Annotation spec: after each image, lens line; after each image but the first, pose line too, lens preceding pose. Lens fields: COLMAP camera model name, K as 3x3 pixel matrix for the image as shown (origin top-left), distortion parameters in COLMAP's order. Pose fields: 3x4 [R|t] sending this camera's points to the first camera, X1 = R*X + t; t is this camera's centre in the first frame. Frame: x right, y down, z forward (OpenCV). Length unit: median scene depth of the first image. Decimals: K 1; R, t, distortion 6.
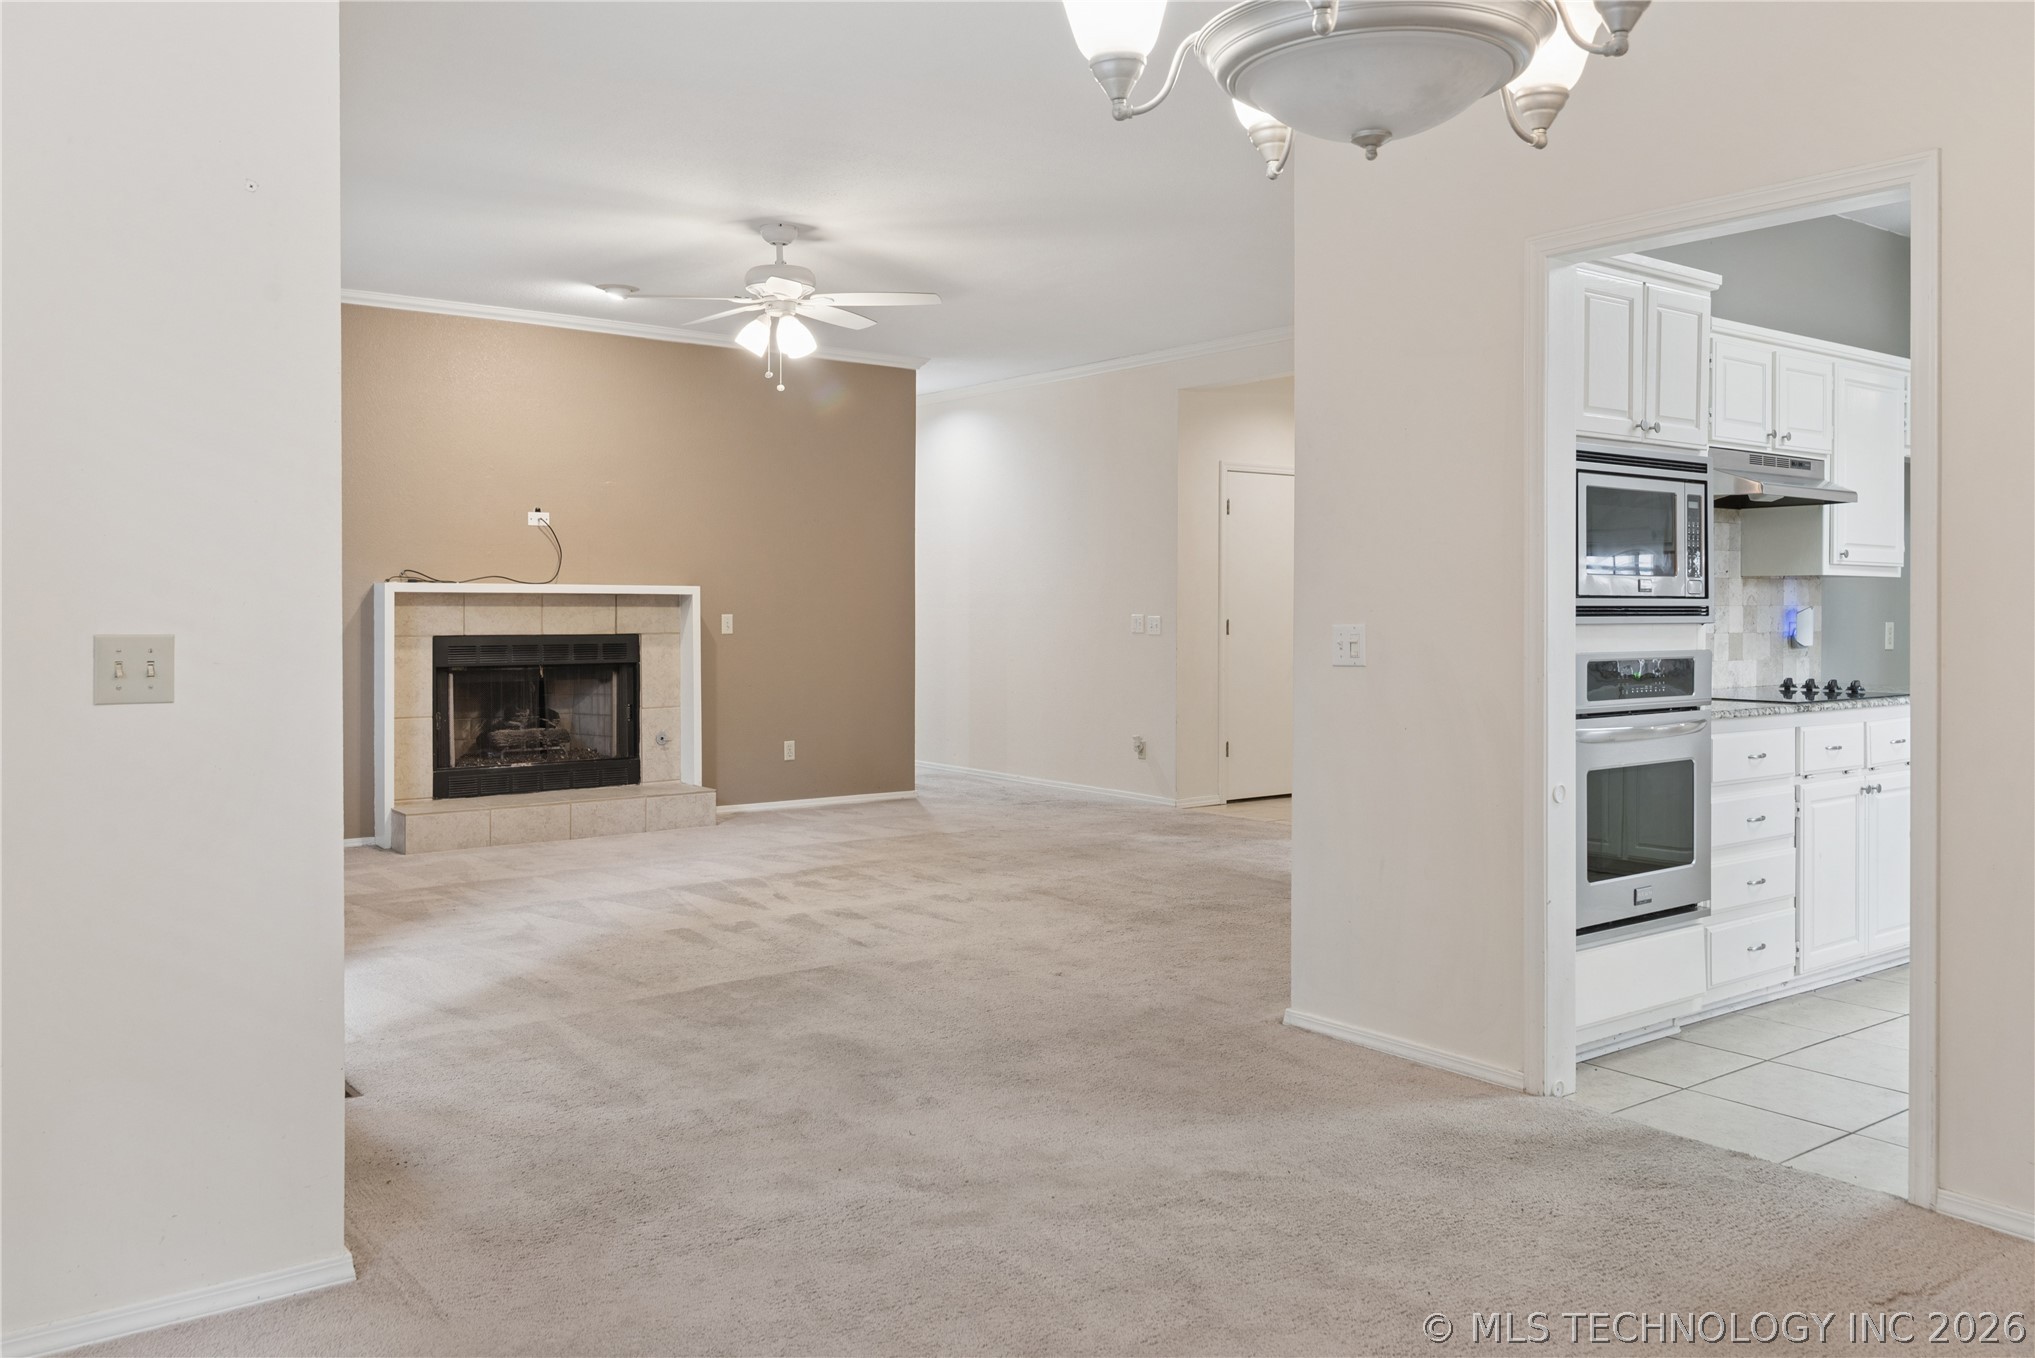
lens RADIAL K [[1576.9, 0, 1014.7], [0, 1576.9, 628.5], [0, 0, 1]] dist [0.007682, -0.000095]
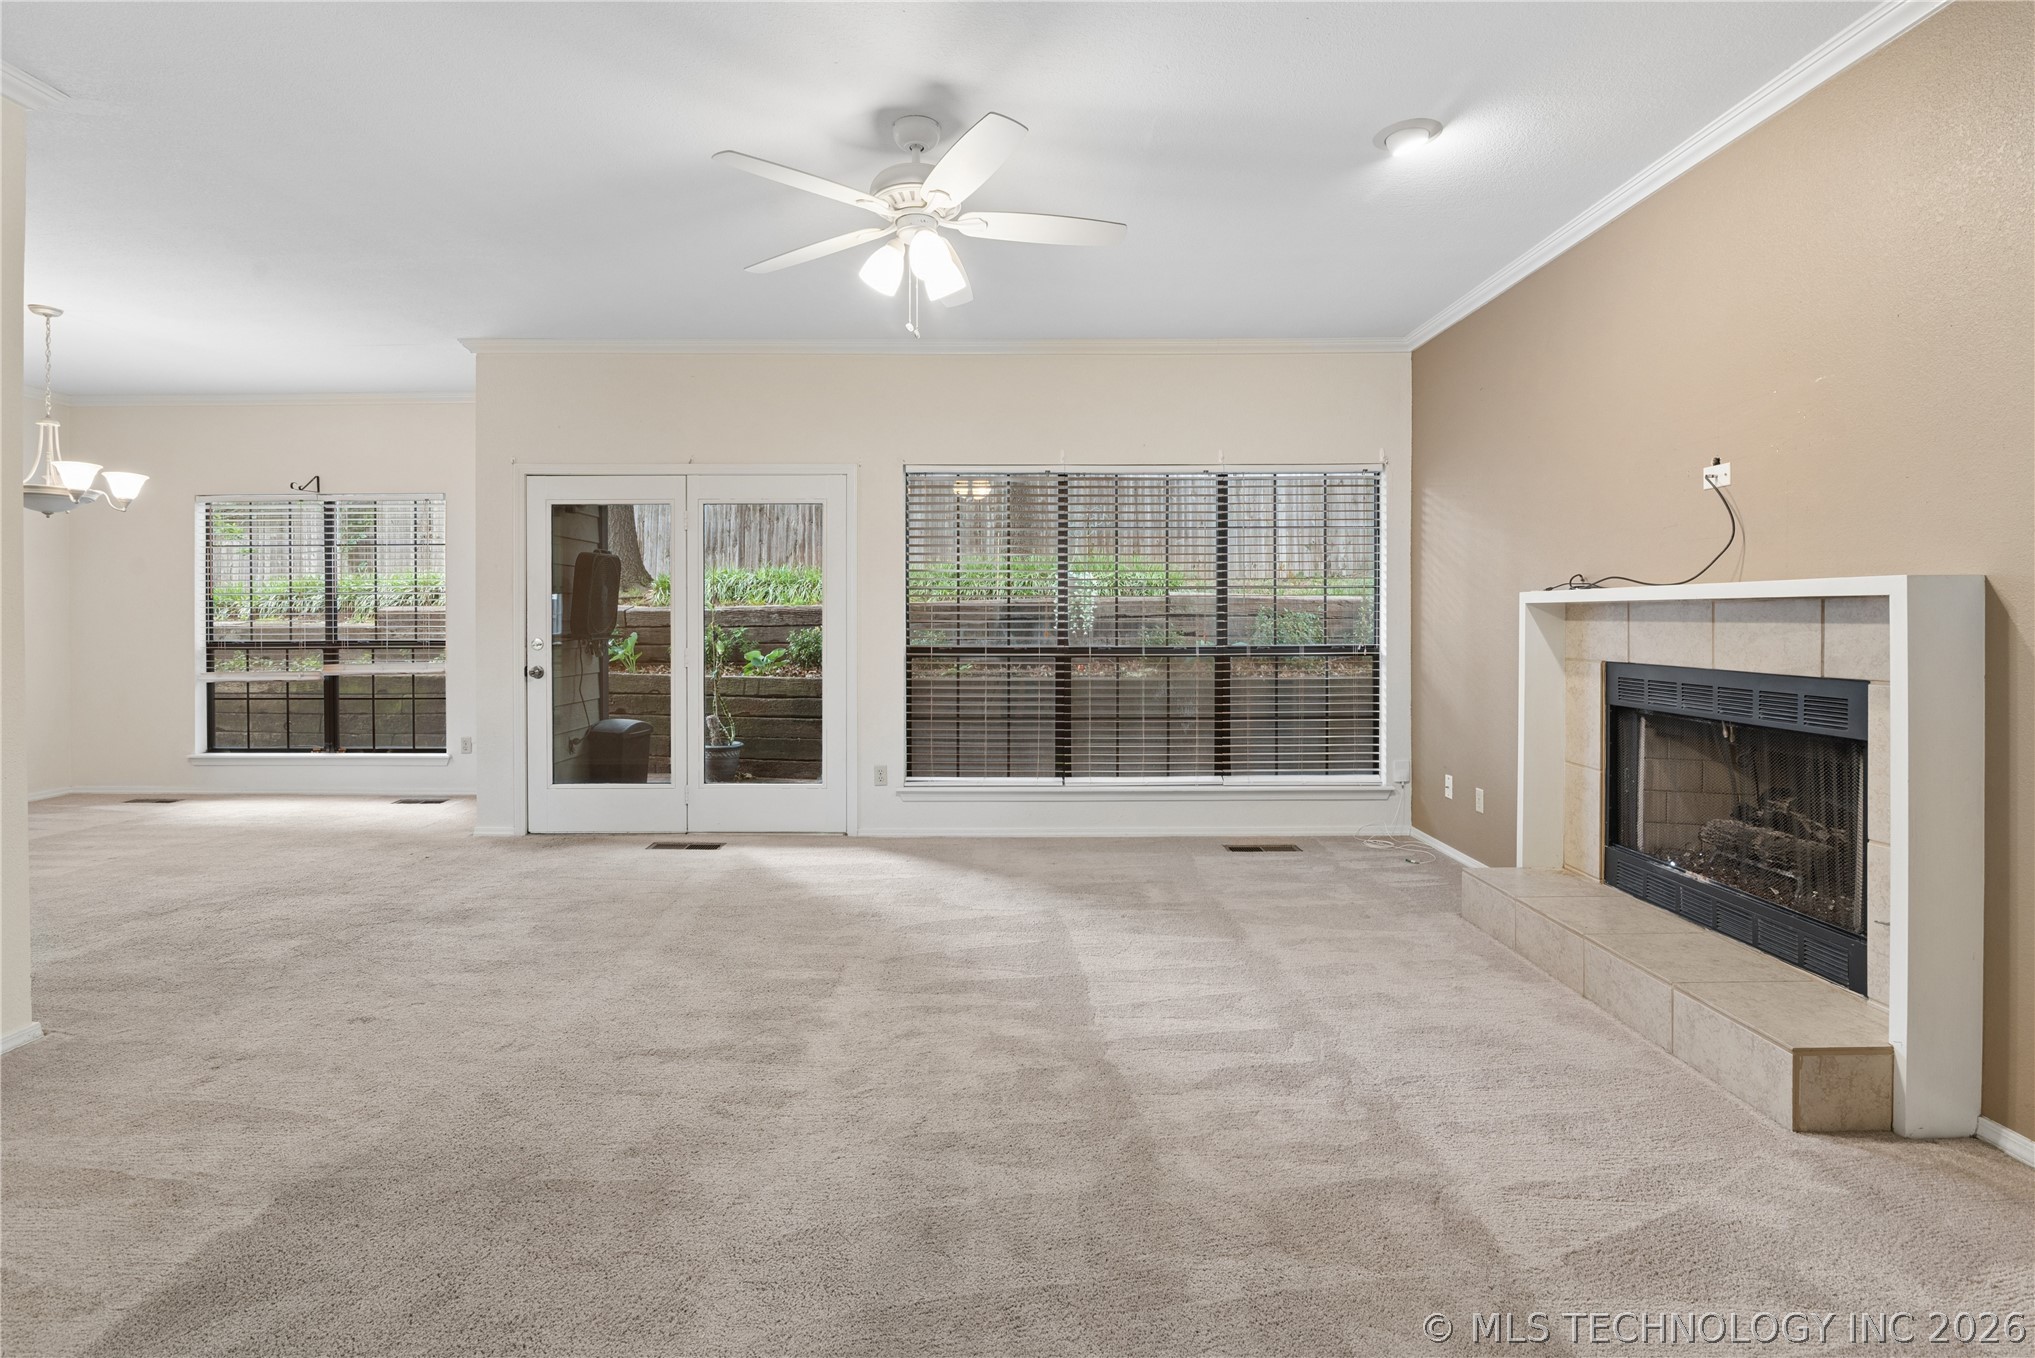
lens RADIAL K [[962.4, 0, 1006.9], [0, 962.4, 620.3], [0, 0, 1]] dist [-0.015780, -0.000164]
pose [[-0.604959, -0.000599, -0.796256, 0.150320], [-0.013630, 0.999861, 0.009603, -0.014481], [0.796140, 0.016663, -0.604884, 1.013520]]
